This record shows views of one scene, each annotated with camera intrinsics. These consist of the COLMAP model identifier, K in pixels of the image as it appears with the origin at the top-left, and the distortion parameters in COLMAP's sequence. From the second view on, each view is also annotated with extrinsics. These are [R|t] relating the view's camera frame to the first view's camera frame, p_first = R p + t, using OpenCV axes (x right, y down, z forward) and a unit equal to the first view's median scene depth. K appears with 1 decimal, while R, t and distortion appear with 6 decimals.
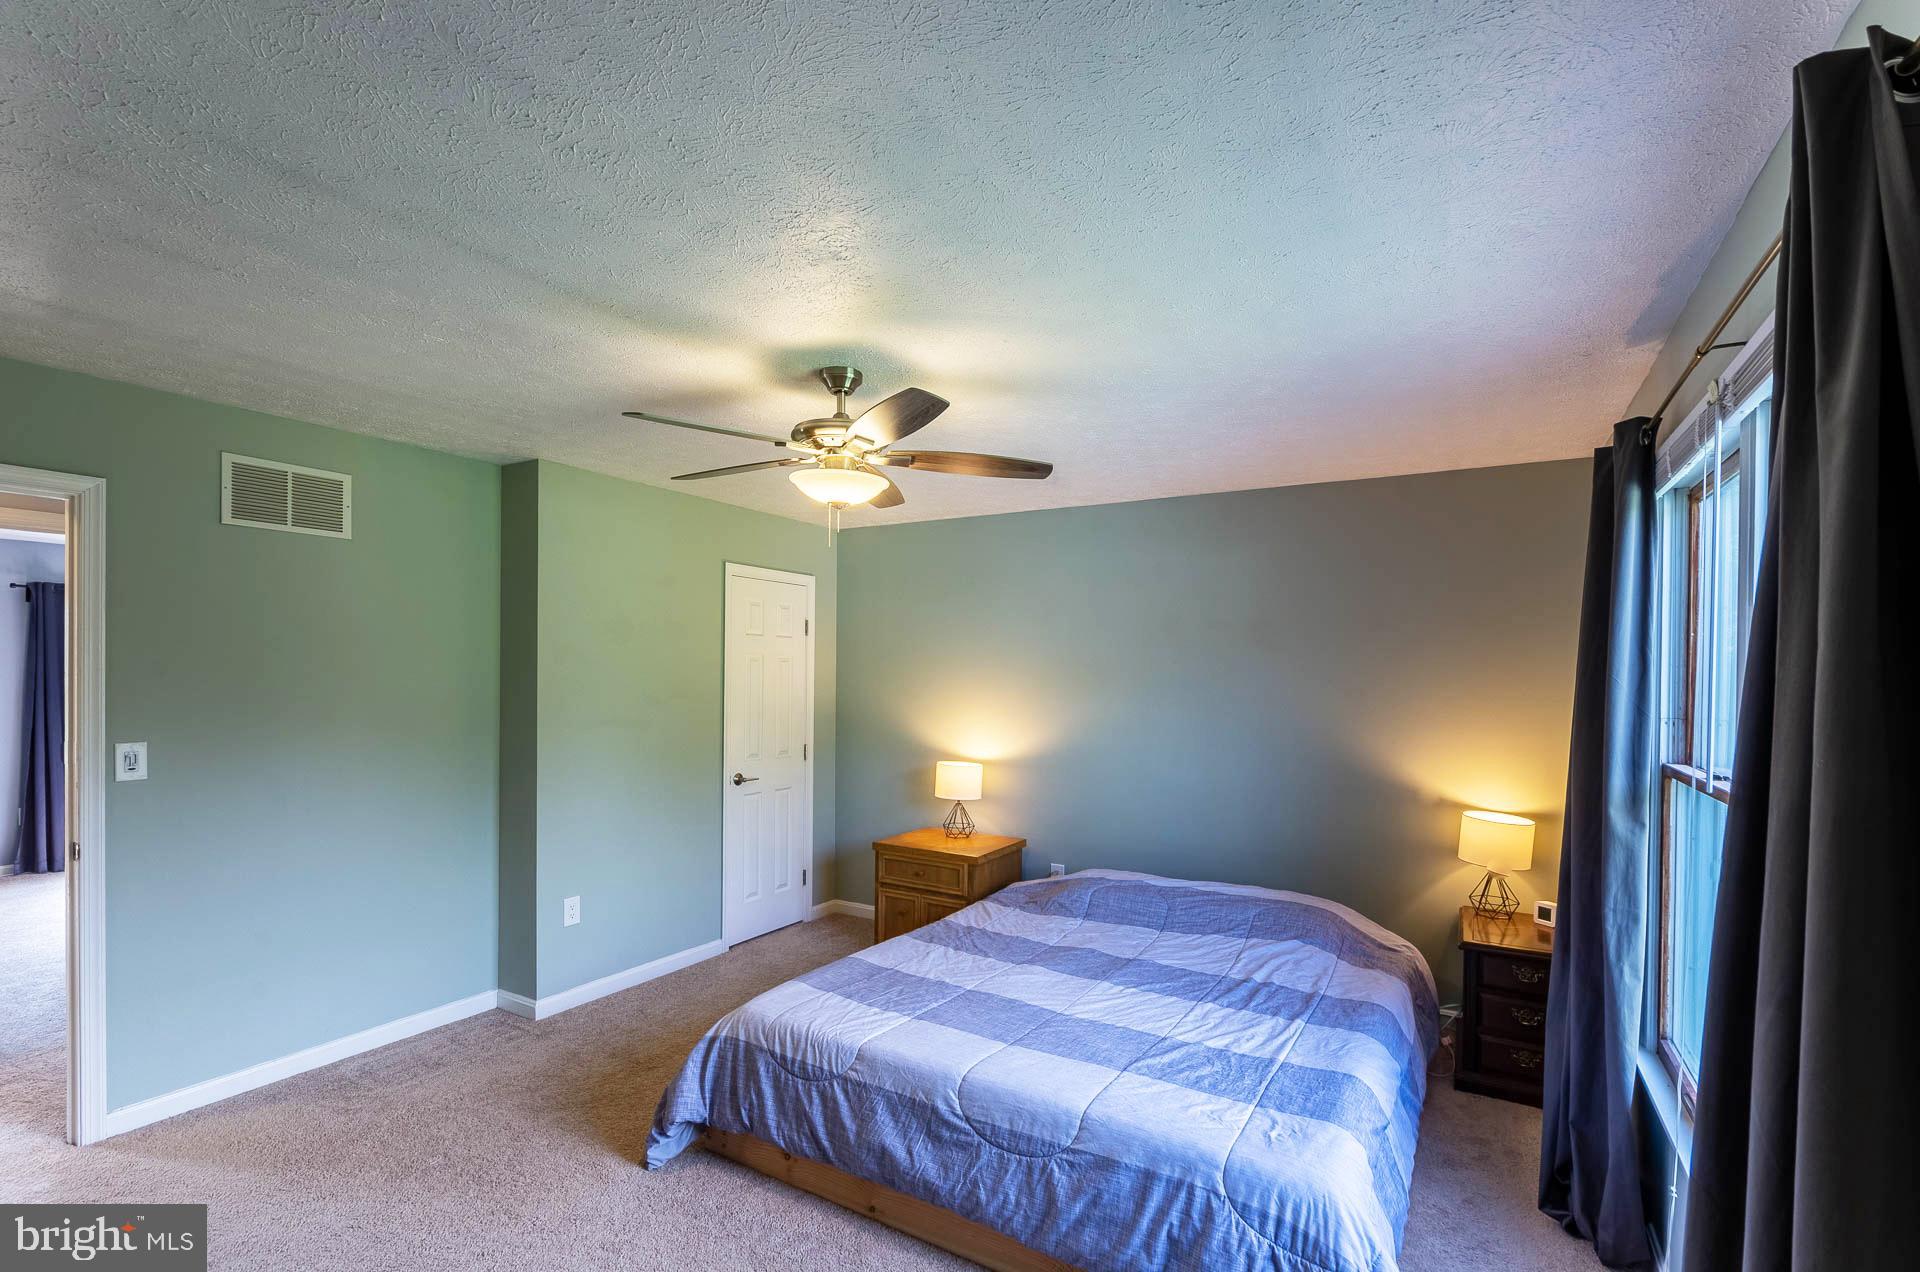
lens RADIAL K [[843.4, 0, 958.3], [0, 843.4, 676.6], [0, 0, 1]] dist [-0.000616, 0.001664]
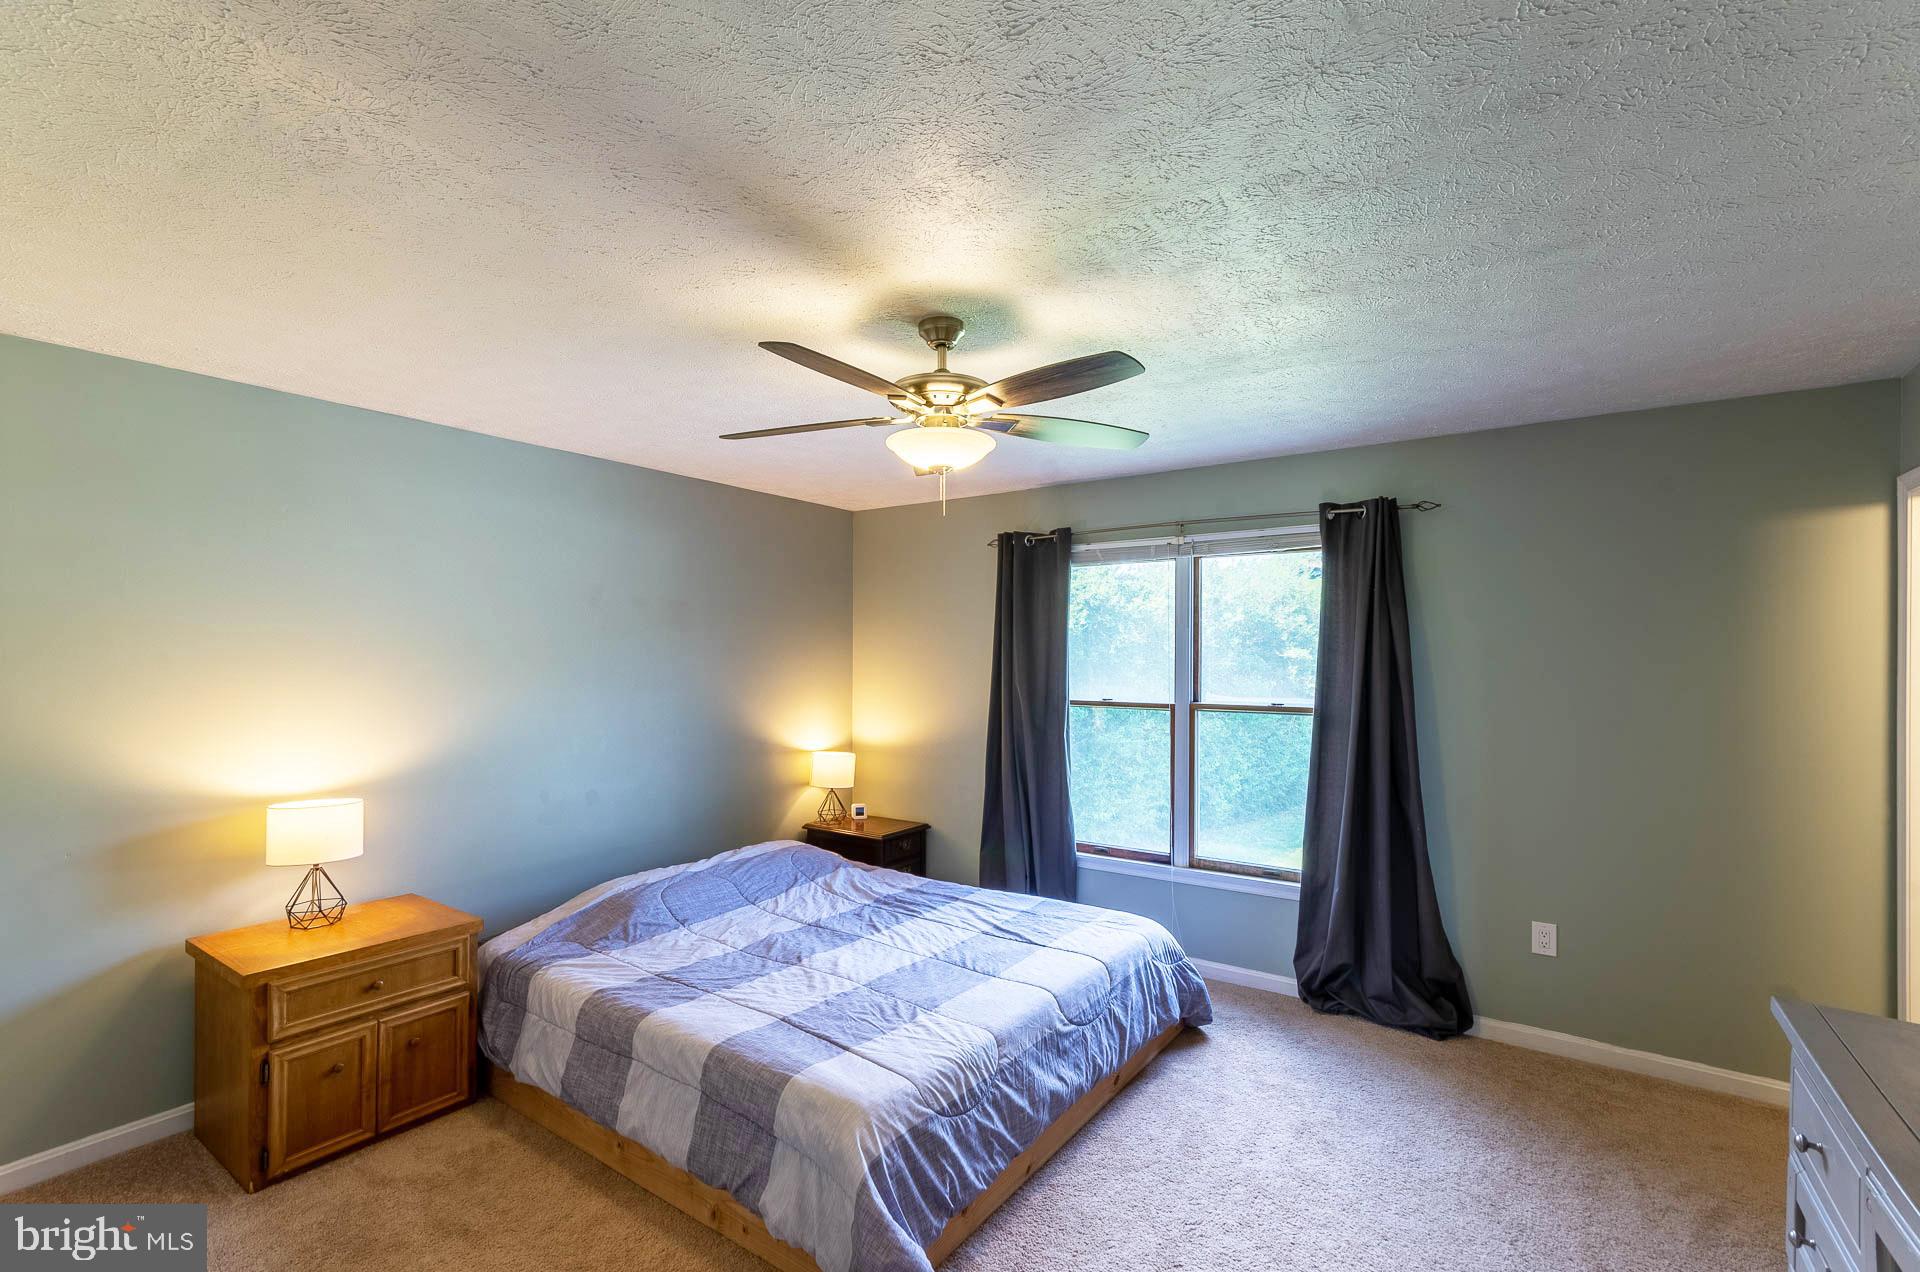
lens RADIAL K [[843.4, 0, 972.0], [0, 843.4, 651.0], [0, 0, 1]] dist [-0.000616, 0.001664]
pose [[0.071557, 0.001578, 0.997435, -1.011435], [-0.003174, 0.999994, -0.001354, -0.008557], [-0.997431, -0.003069, 0.071561, 0.876117]]
